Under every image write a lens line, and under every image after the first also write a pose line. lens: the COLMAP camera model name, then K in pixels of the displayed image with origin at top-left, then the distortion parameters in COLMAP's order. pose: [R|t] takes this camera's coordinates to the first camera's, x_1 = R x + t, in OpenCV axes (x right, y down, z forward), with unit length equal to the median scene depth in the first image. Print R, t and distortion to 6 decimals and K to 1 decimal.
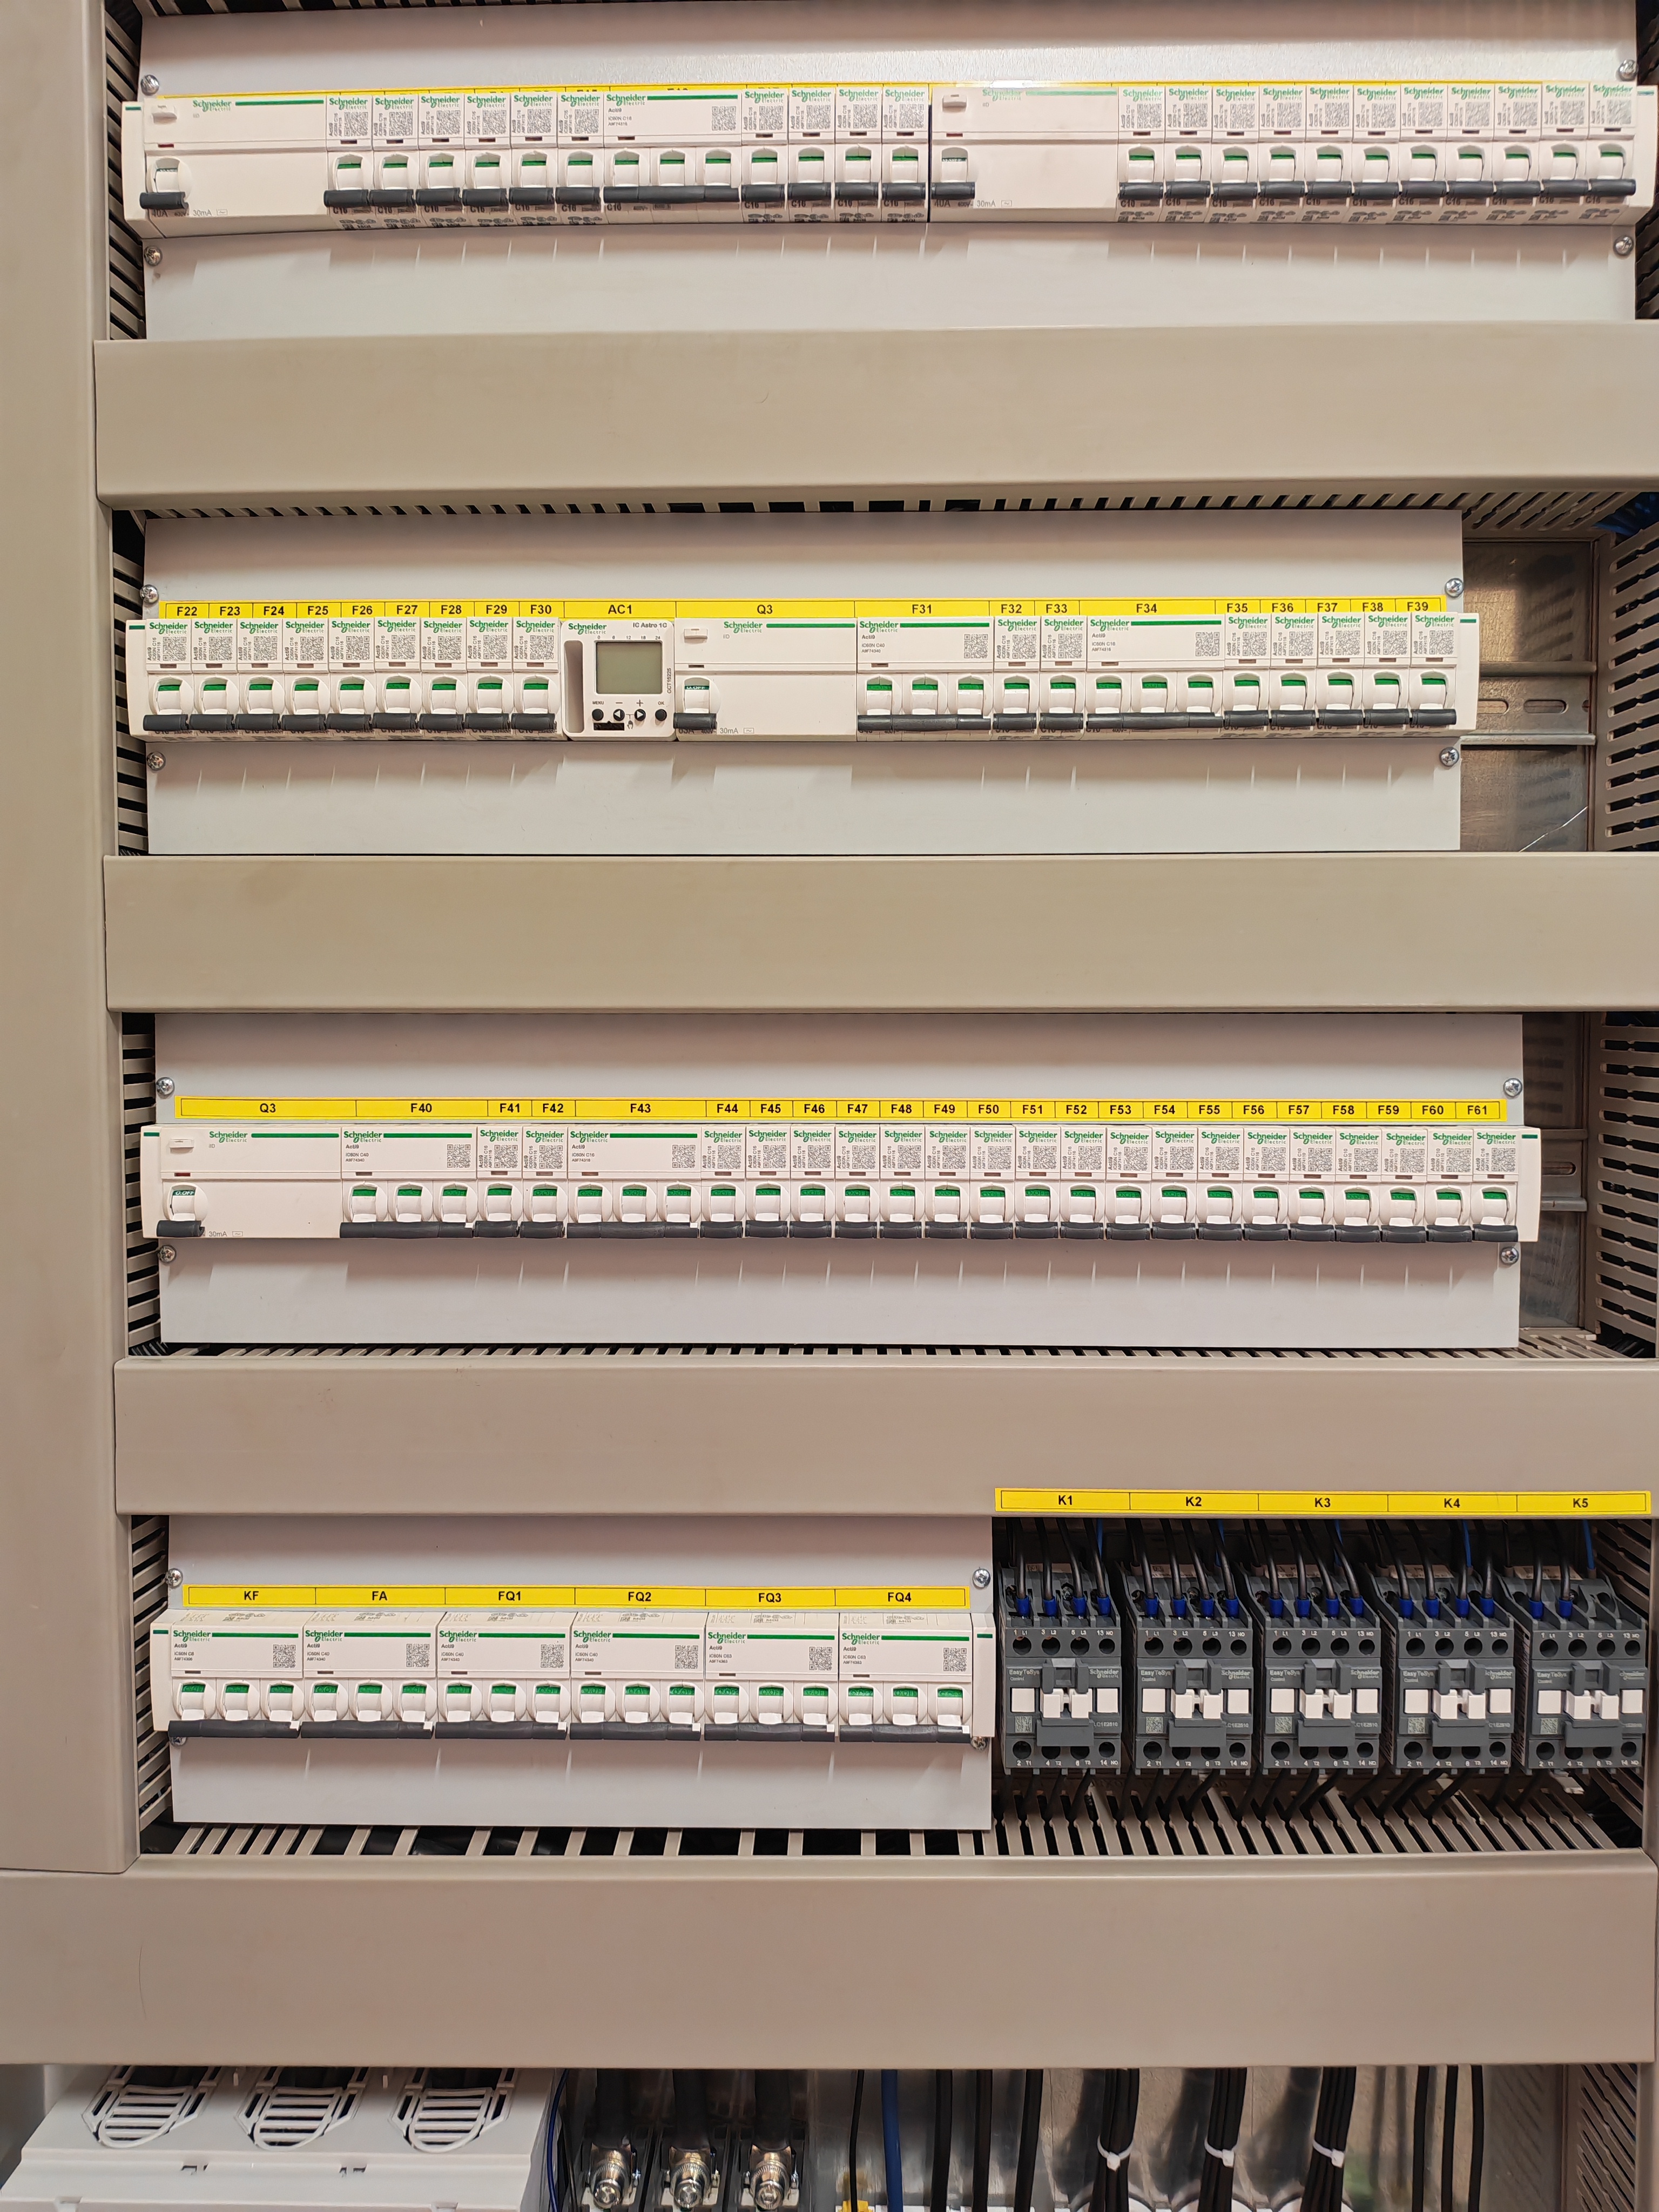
lens RADIAL K [[1547.9, 0, 844.8], [0, 1547.9, 1113.9], [0, 0, 1]] dist [0.034575, -0.052476]
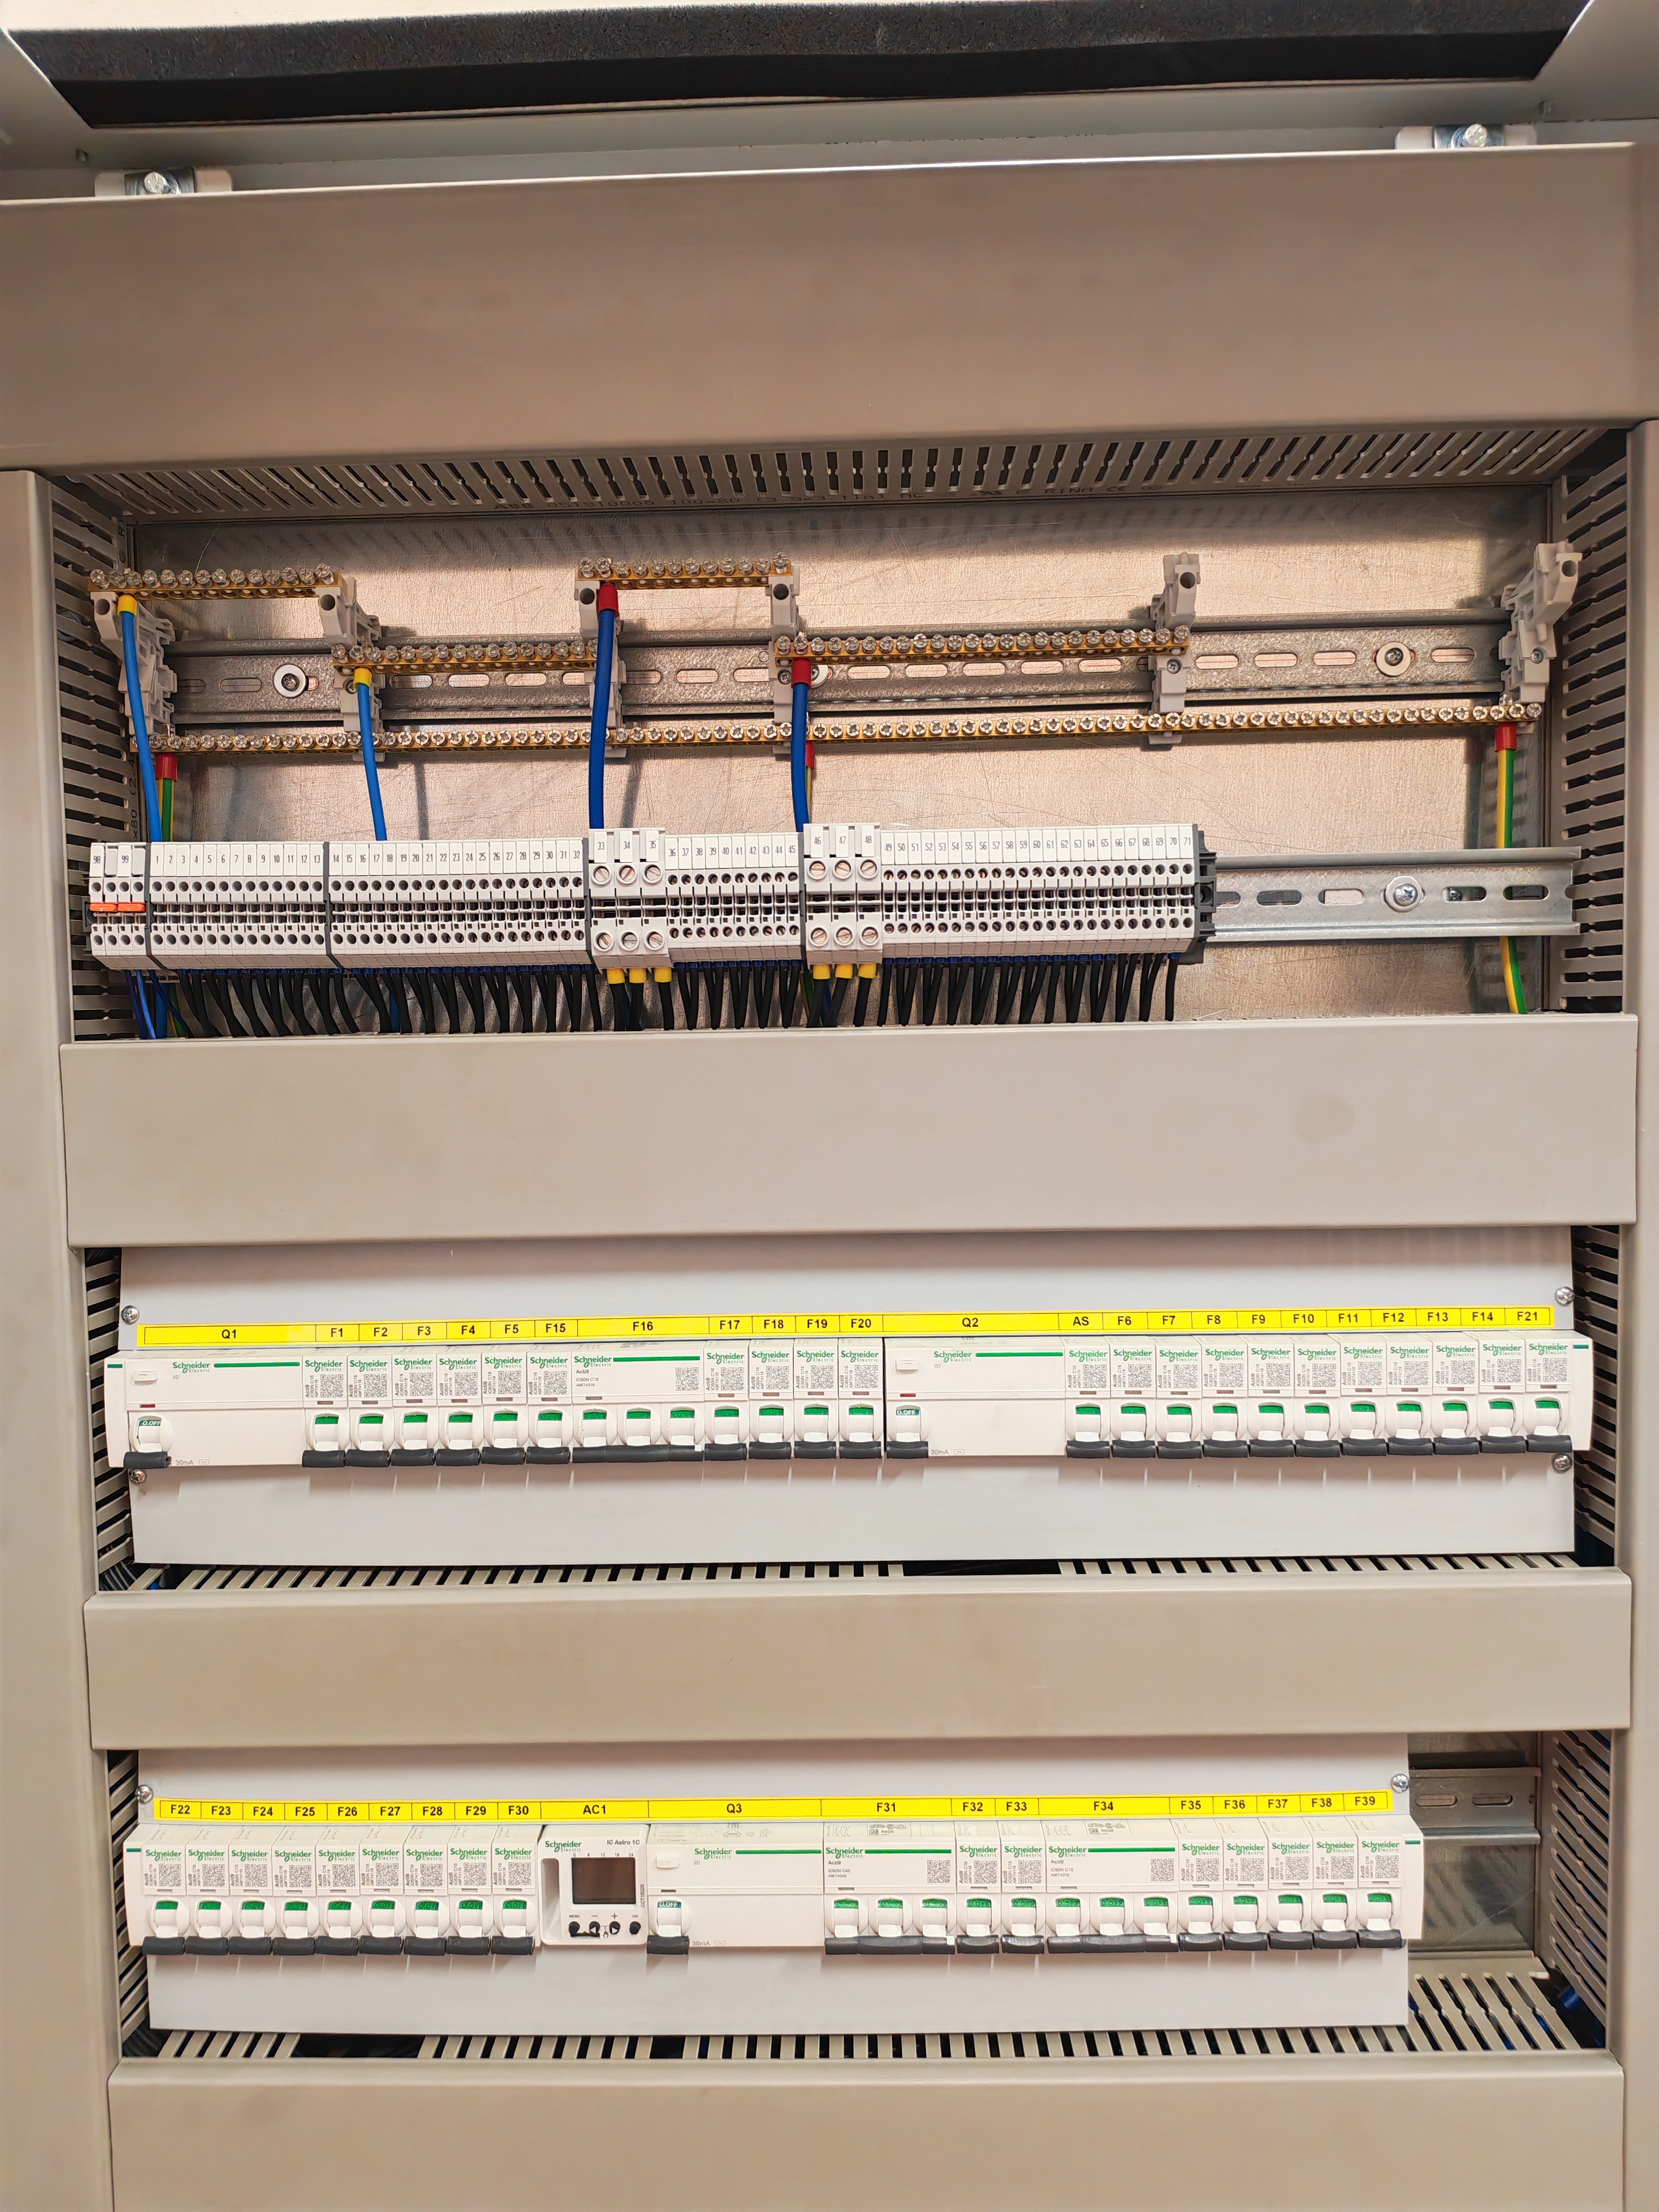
lens RADIAL K [[1547.9, 0, 786.0], [0, 1547.9, 1081.2], [0, 0, 1]] dist [0.034575, -0.052476]
pose [[0.999798, -0.018756, -0.007286, 0.000038], [0.018750, 0.999824, -0.000883, -0.804323], [0.007301, 0.000746, 0.999973, -0.035329]]
